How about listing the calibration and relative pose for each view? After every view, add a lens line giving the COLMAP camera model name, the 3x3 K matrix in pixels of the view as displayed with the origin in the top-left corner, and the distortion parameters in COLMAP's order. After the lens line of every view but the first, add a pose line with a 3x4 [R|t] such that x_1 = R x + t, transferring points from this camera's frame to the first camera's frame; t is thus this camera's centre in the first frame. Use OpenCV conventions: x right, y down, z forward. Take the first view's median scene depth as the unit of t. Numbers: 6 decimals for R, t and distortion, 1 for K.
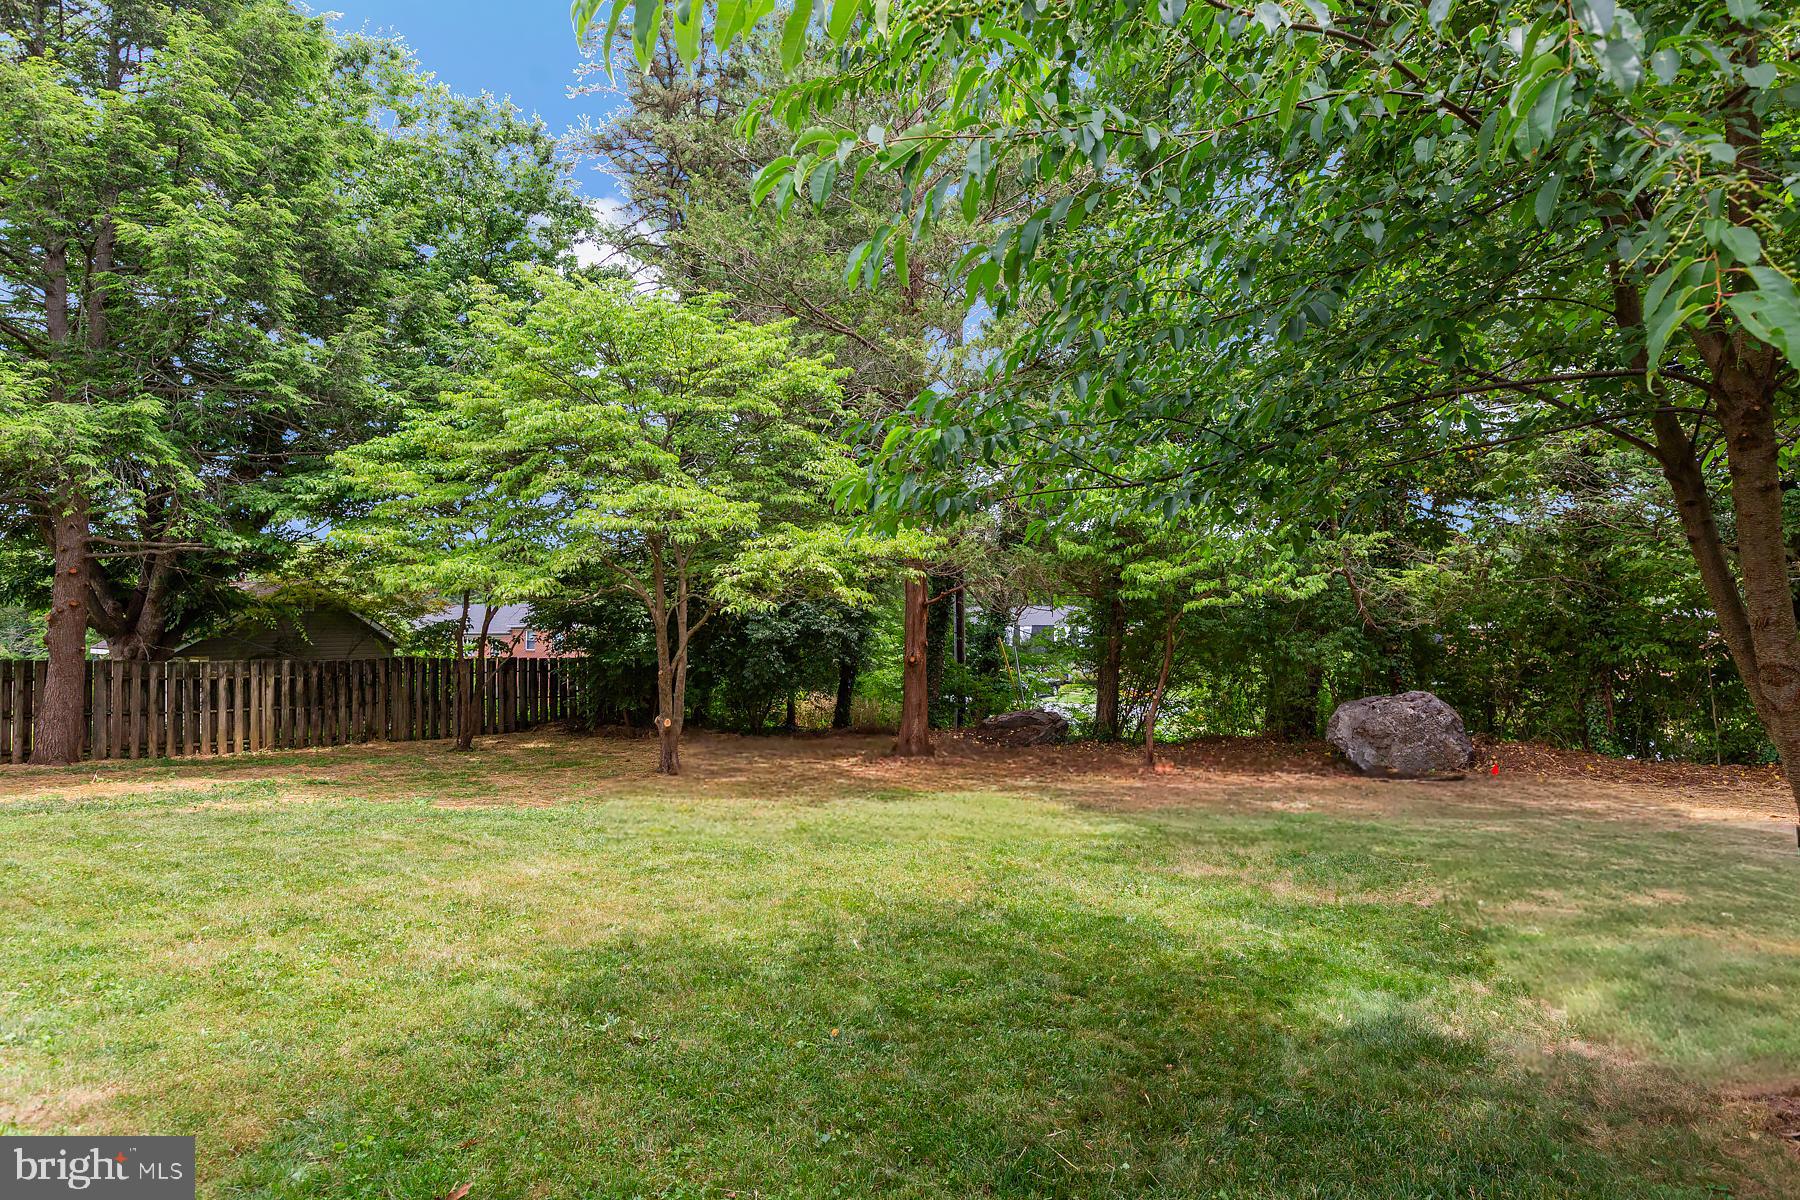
lens RADIAL K [[1034.0, 0, 889.3], [0, 1034.0, 596.2], [0, 0, 1]] dist [0.001013, 0.000916]
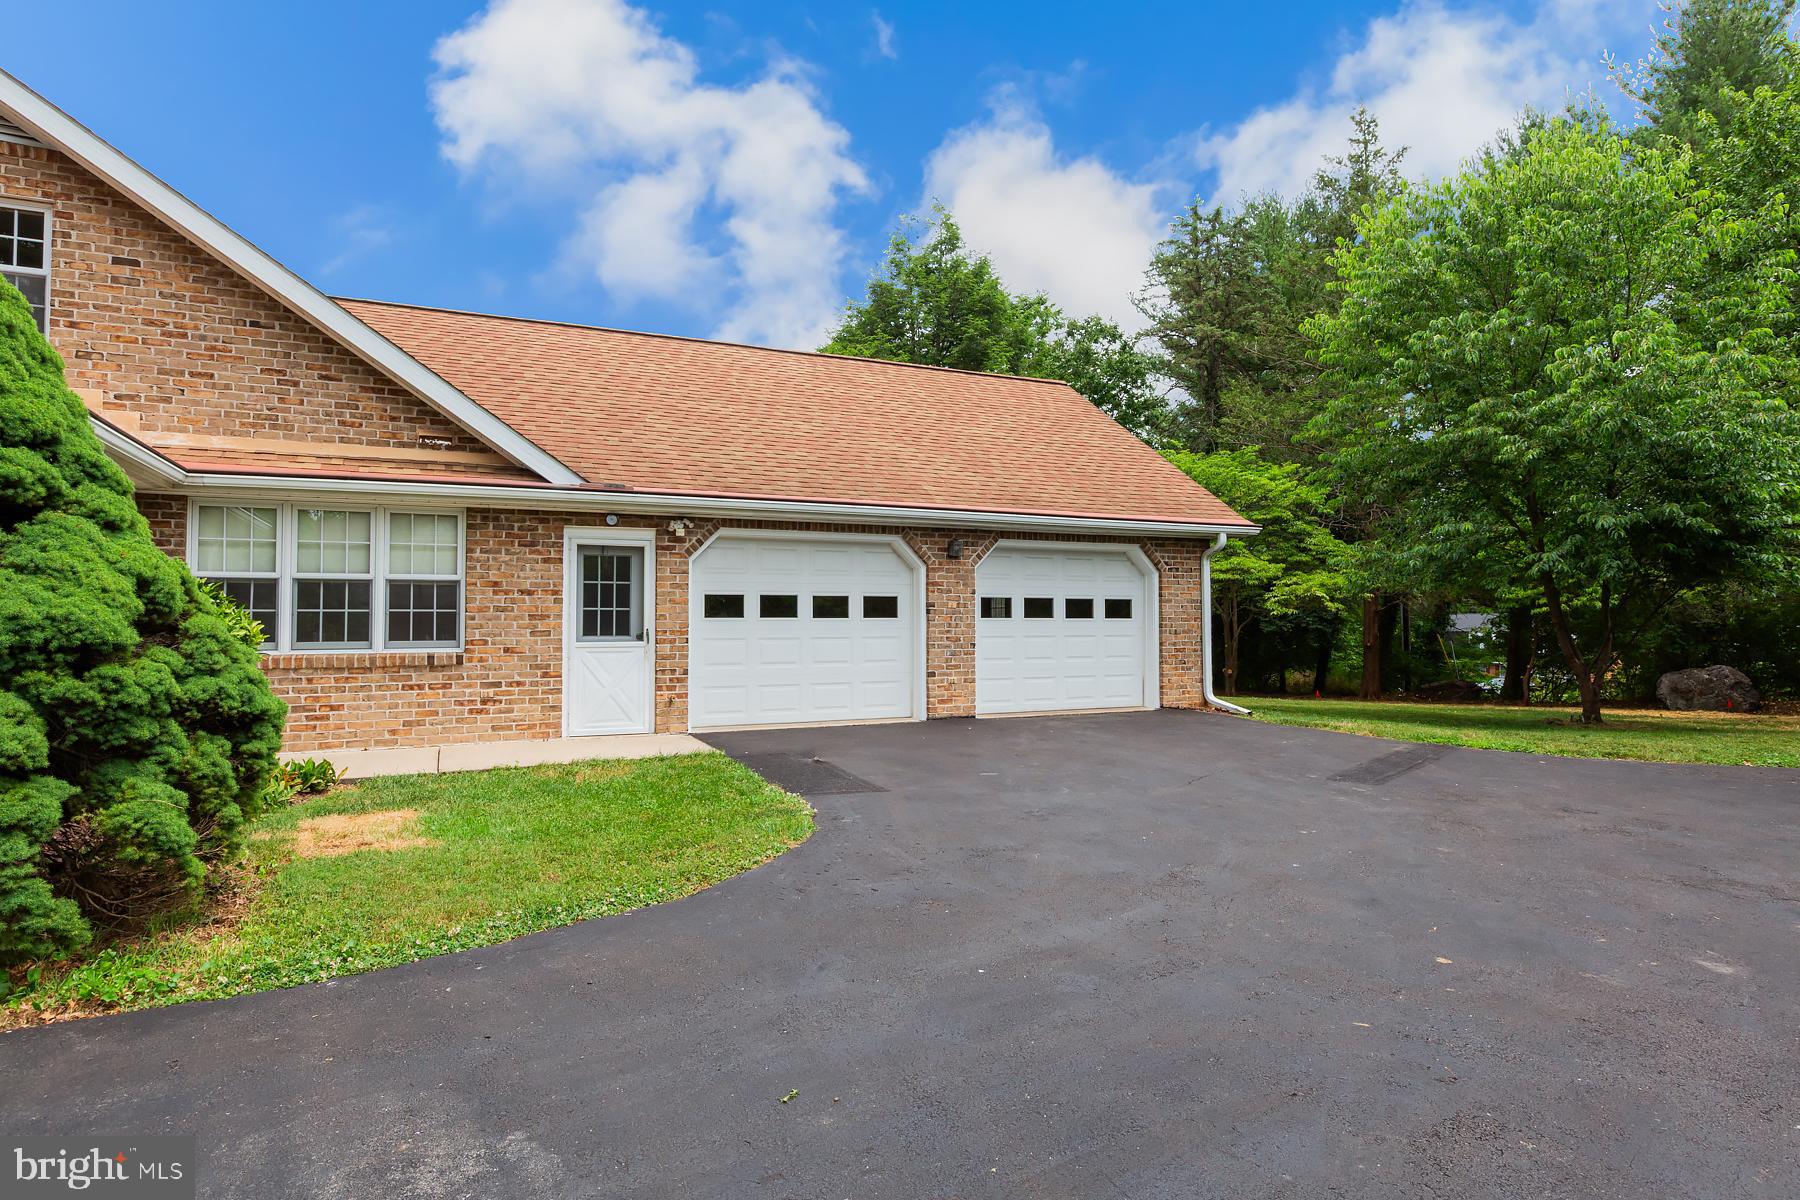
lens RADIAL K [[968.0, 0, 891.8], [0, 968.0, 597.7], [0, 0, 1]] dist [0.001164, -0.000944]
pose [[0.903580, -0.008655, -0.428331, -0.003015], [0.005136, 0.999943, -0.009370, -0.003354], [0.428388, 0.006267, 0.903573, -0.722311]]
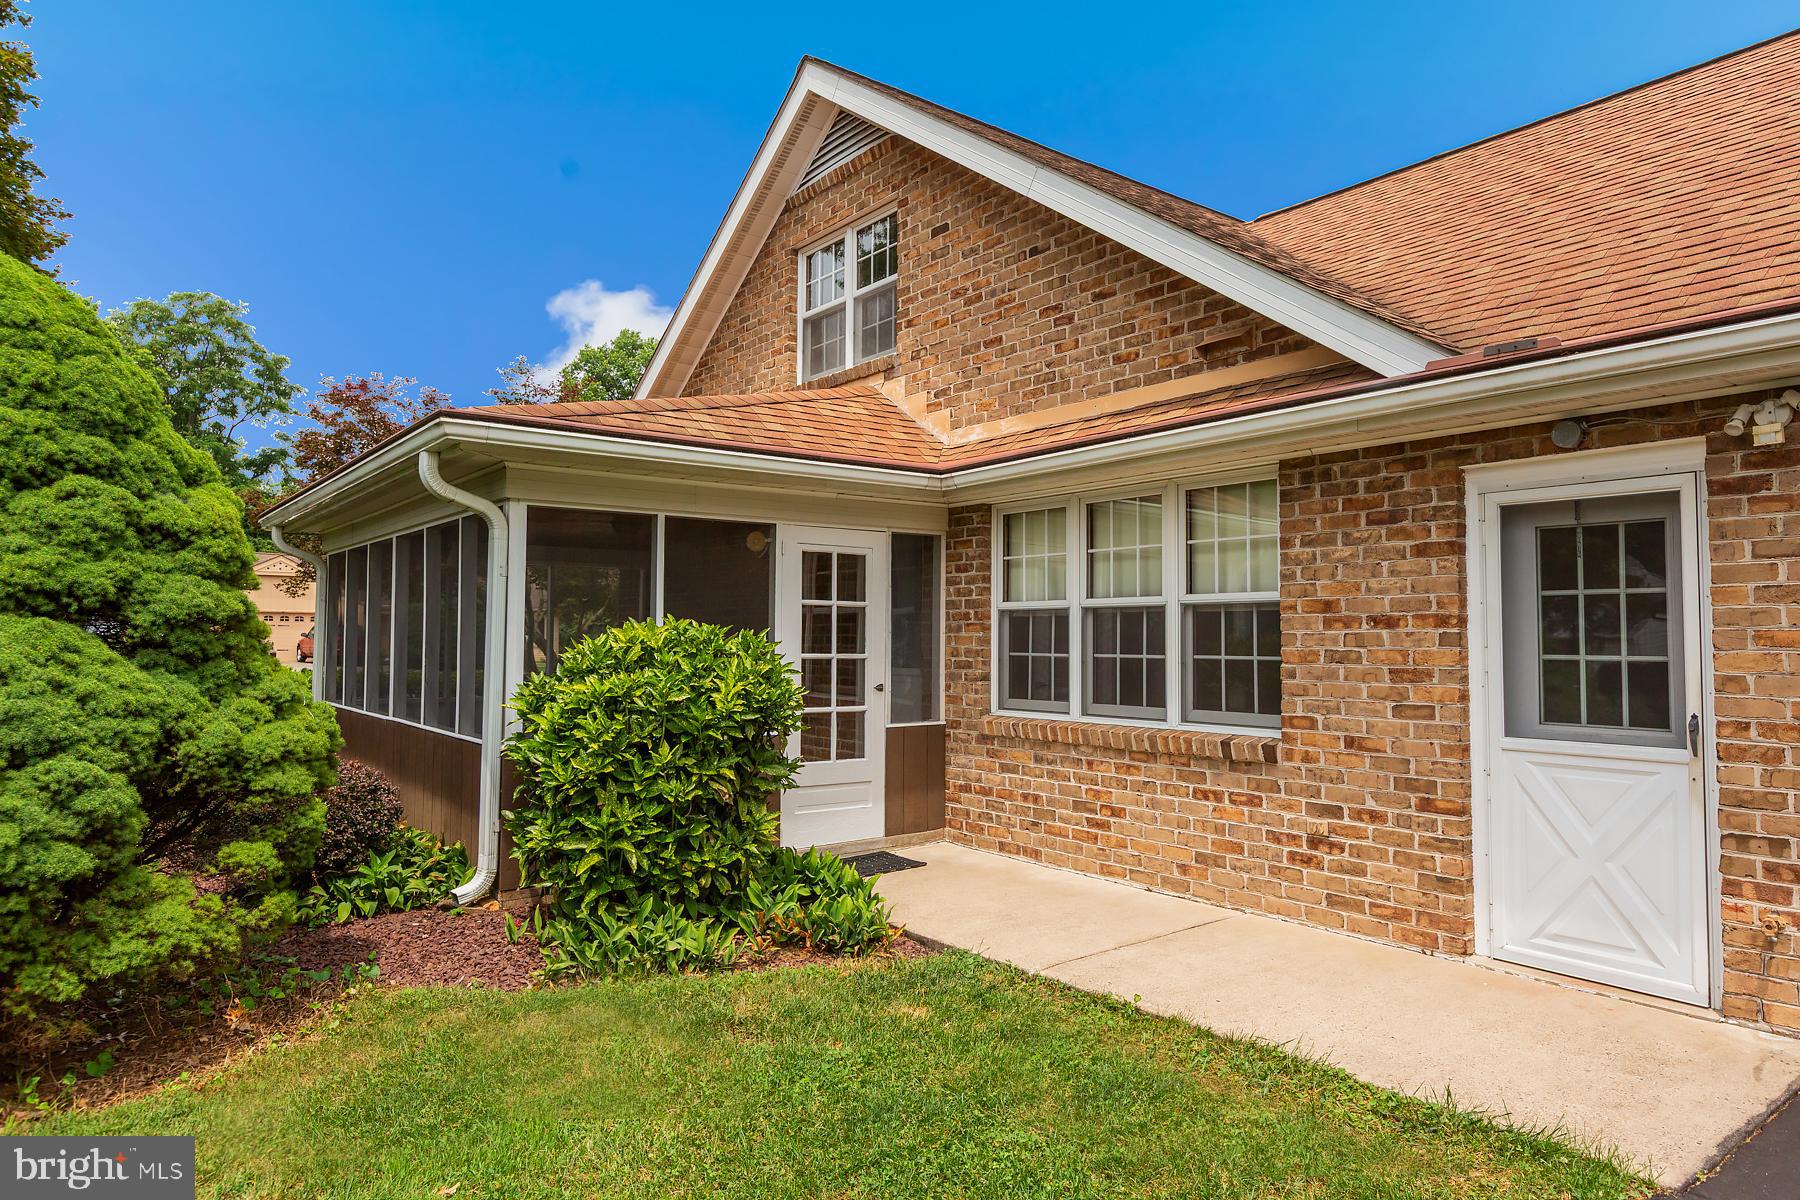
lens RADIAL K [[1114.4, 0, 901.2], [0, 1114.4, 590.2], [0, 0, 1]] dist [-0.002963, -0.000518]
pose [[-0.221354, -0.042948, -0.974247, -0.101525], [0.010553, 0.998866, -0.046431, -0.008207], [0.975136, -0.020559, -0.220649, -0.399485]]
